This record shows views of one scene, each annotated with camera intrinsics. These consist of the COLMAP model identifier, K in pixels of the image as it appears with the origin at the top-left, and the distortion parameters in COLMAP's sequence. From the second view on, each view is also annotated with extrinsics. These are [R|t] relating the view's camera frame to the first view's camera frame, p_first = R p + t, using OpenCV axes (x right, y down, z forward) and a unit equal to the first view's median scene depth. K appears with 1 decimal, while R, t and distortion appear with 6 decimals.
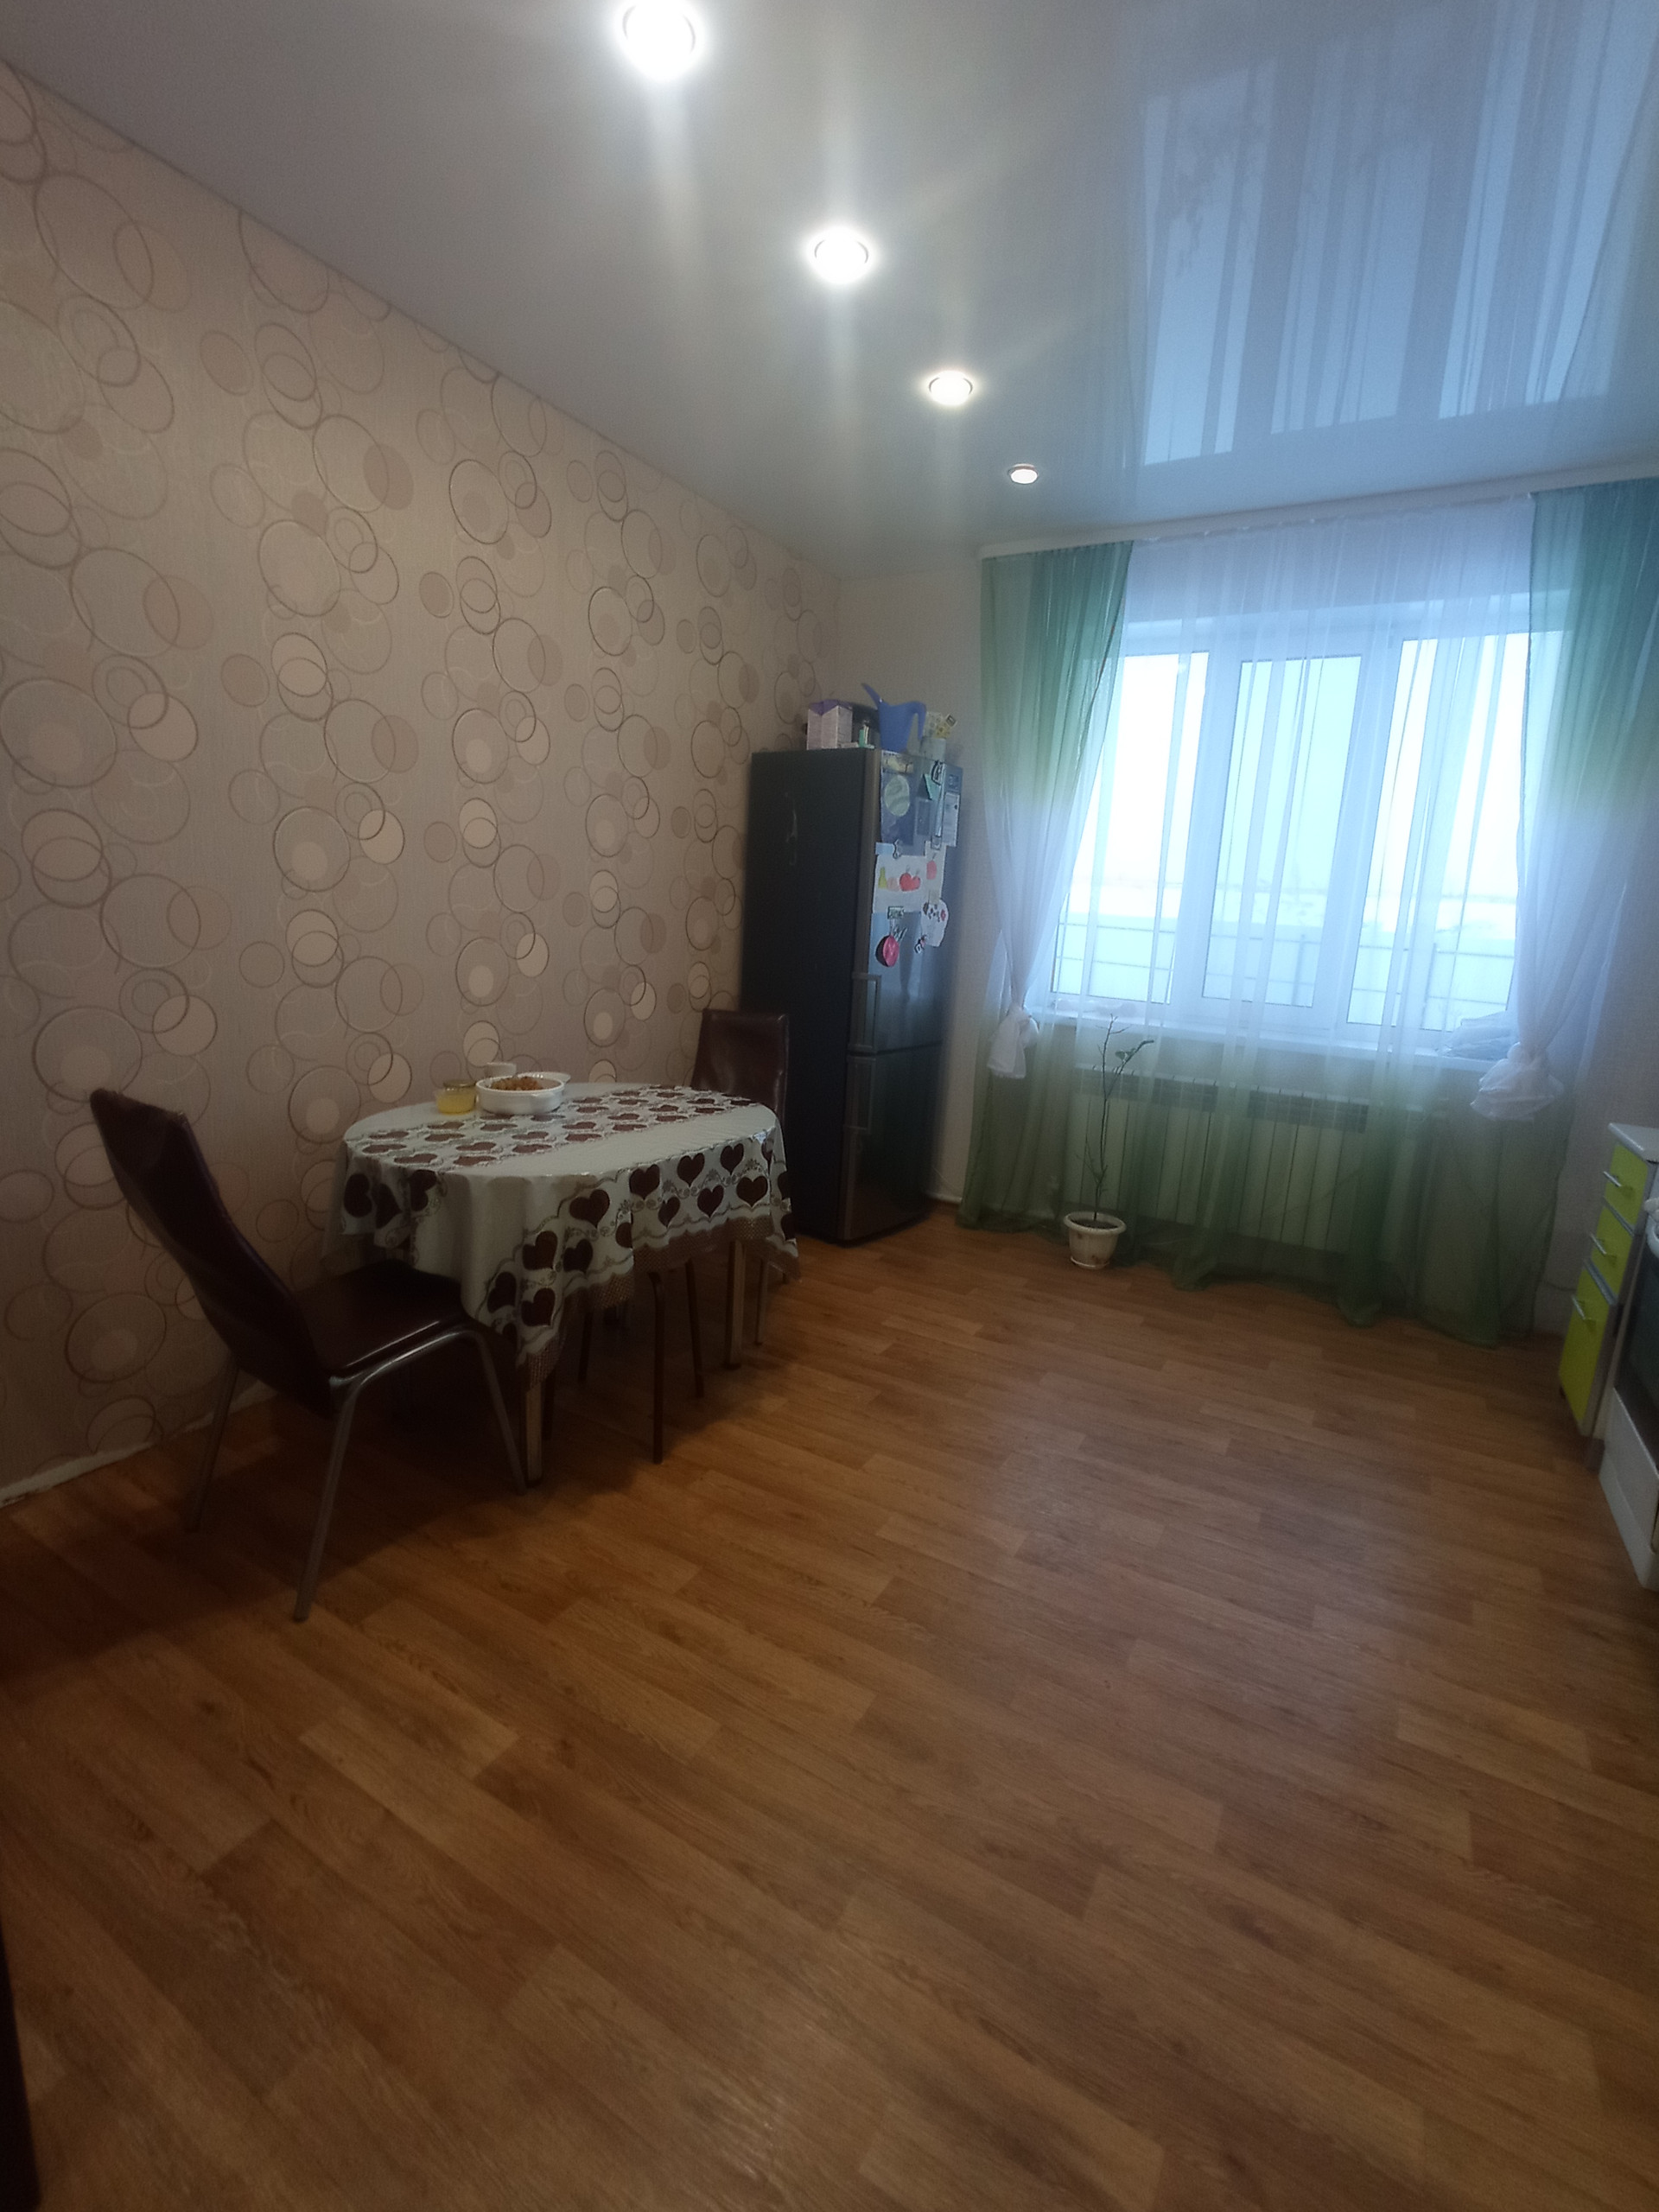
lens RADIAL K [[1001.7, 0, 822.3], [0, 1001.7, 1103.8], [0, 0, 1]] dist [-0.057922, 0.035528]
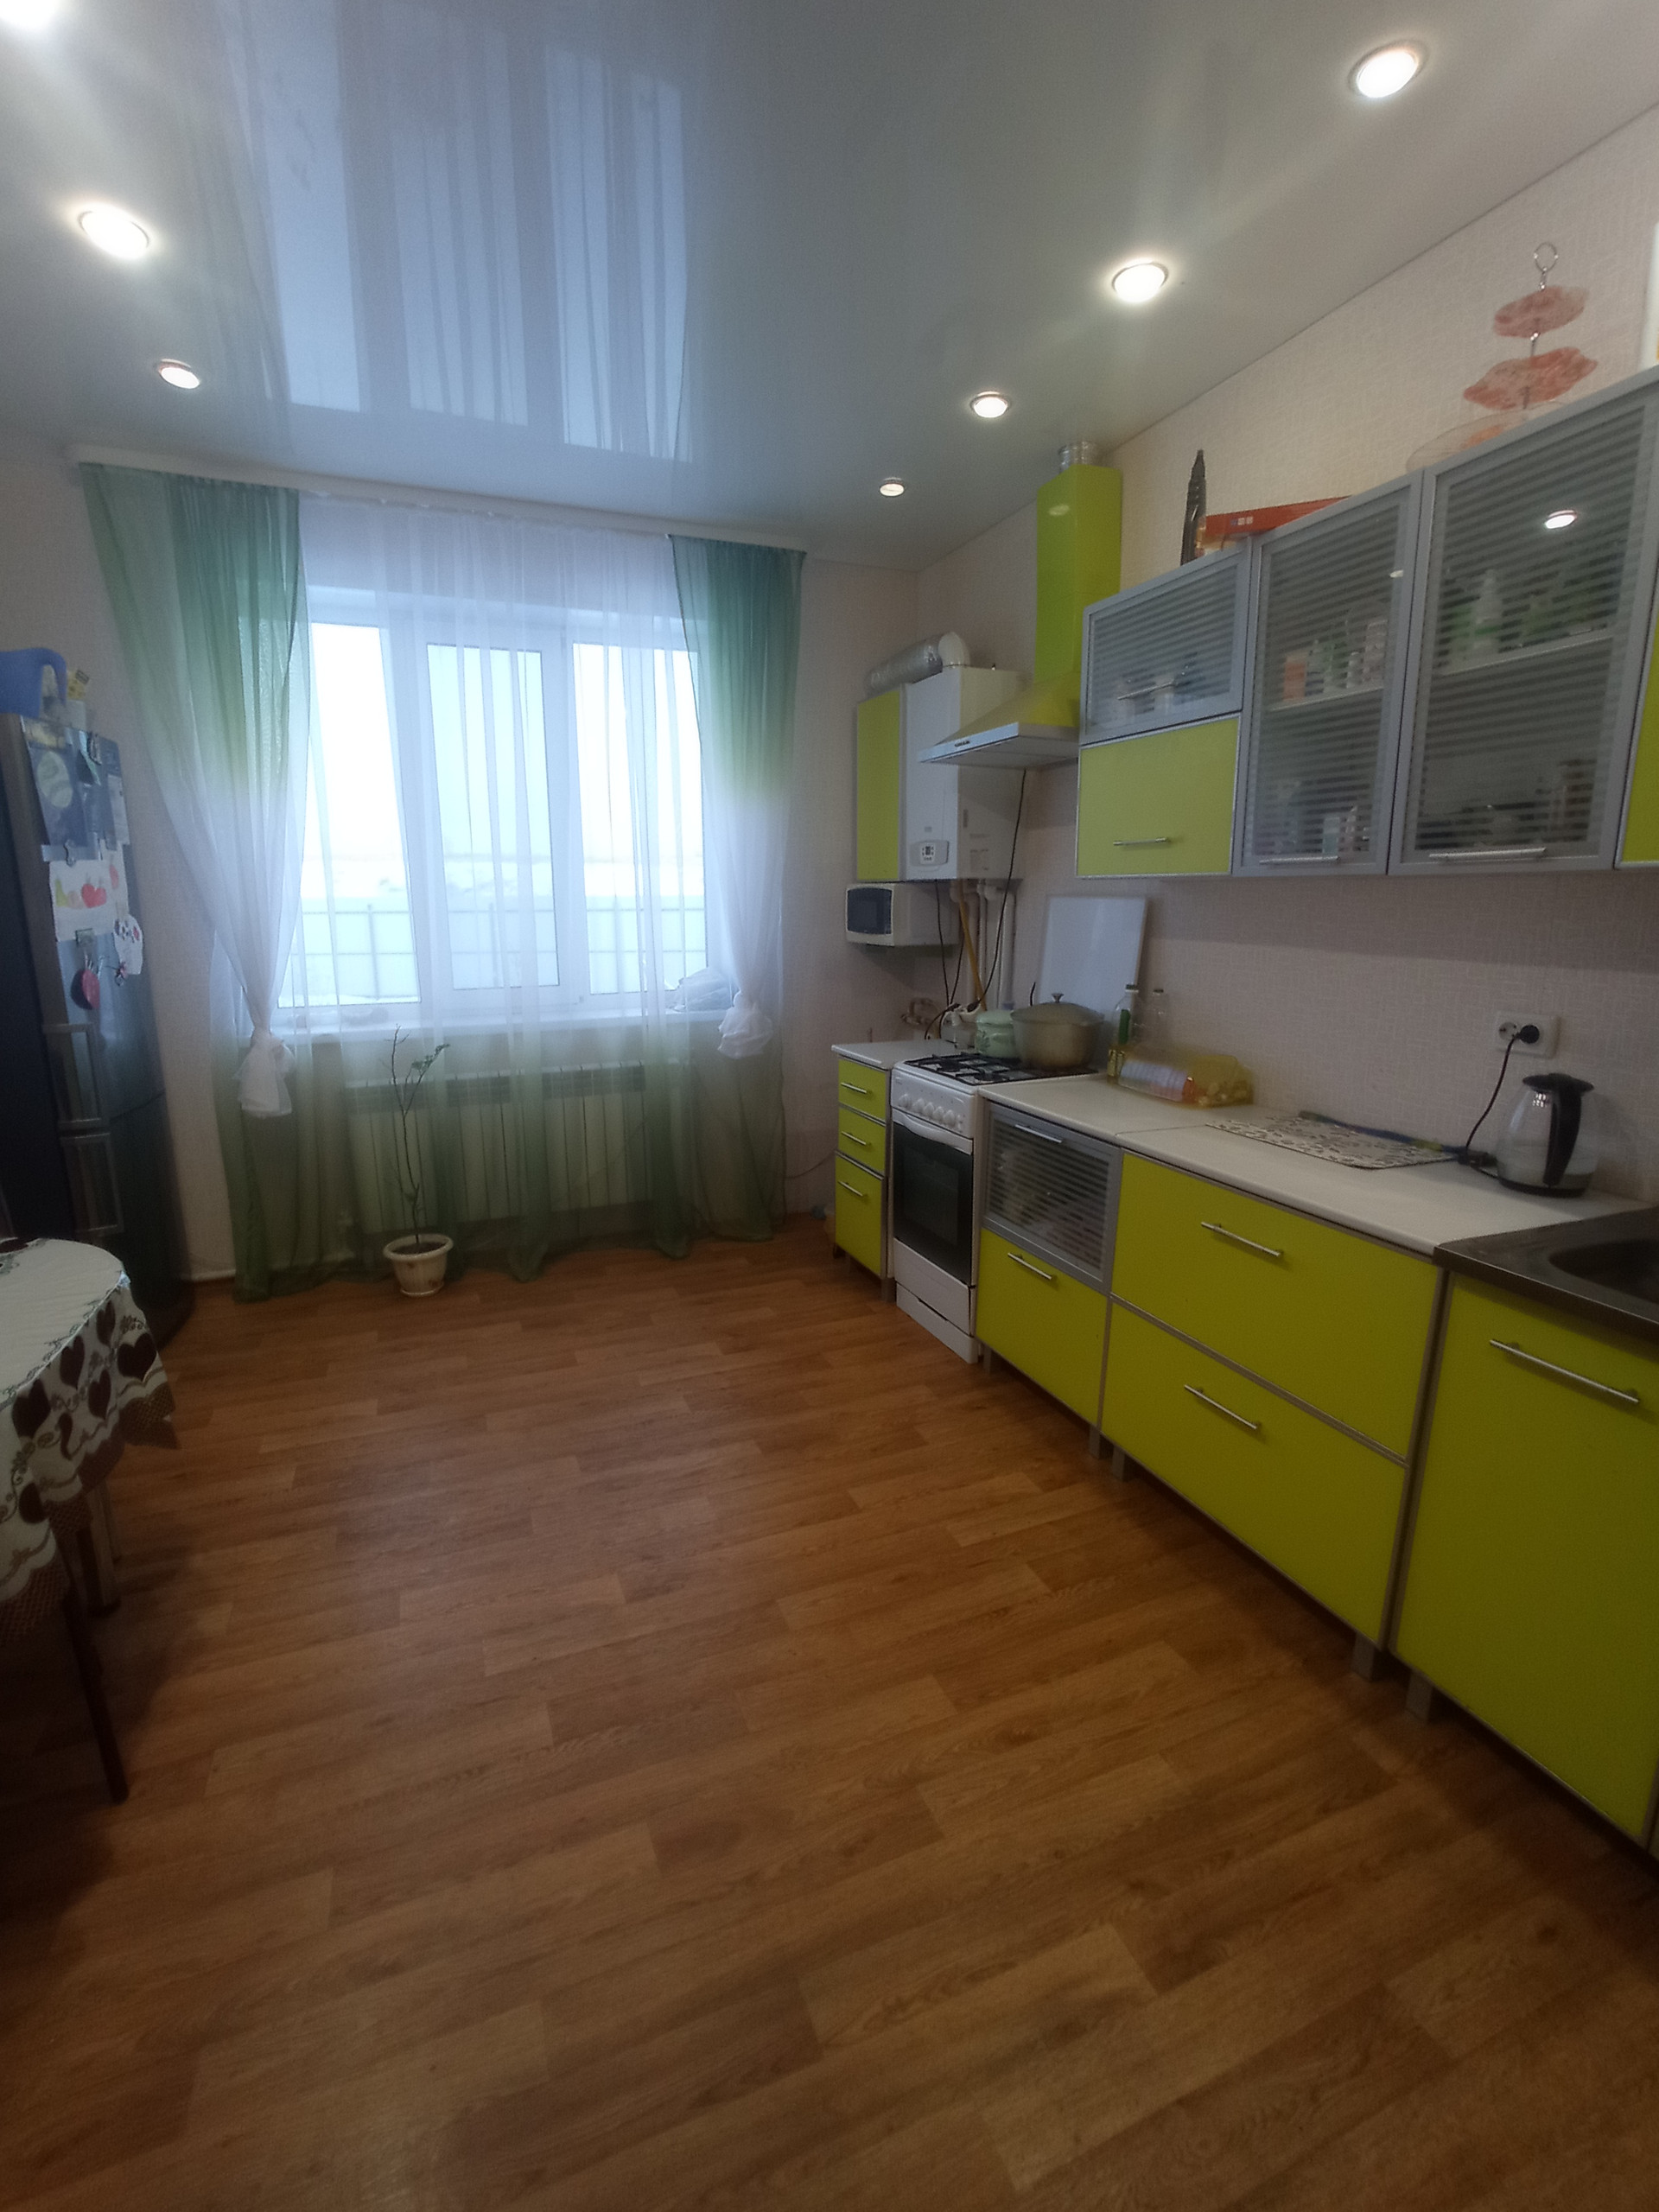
lens RADIAL K [[1001.7, 0, 822.3], [0, 1001.7, 1103.8], [0, 0, 1]] dist [-0.057922, 0.035528]
pose [[0.615636, -0.220261, 0.756622, -0.193428], [0.195225, 0.972842, 0.124357, -0.060390], [-0.763465, 0.071153, 0.641918, 0.129467]]
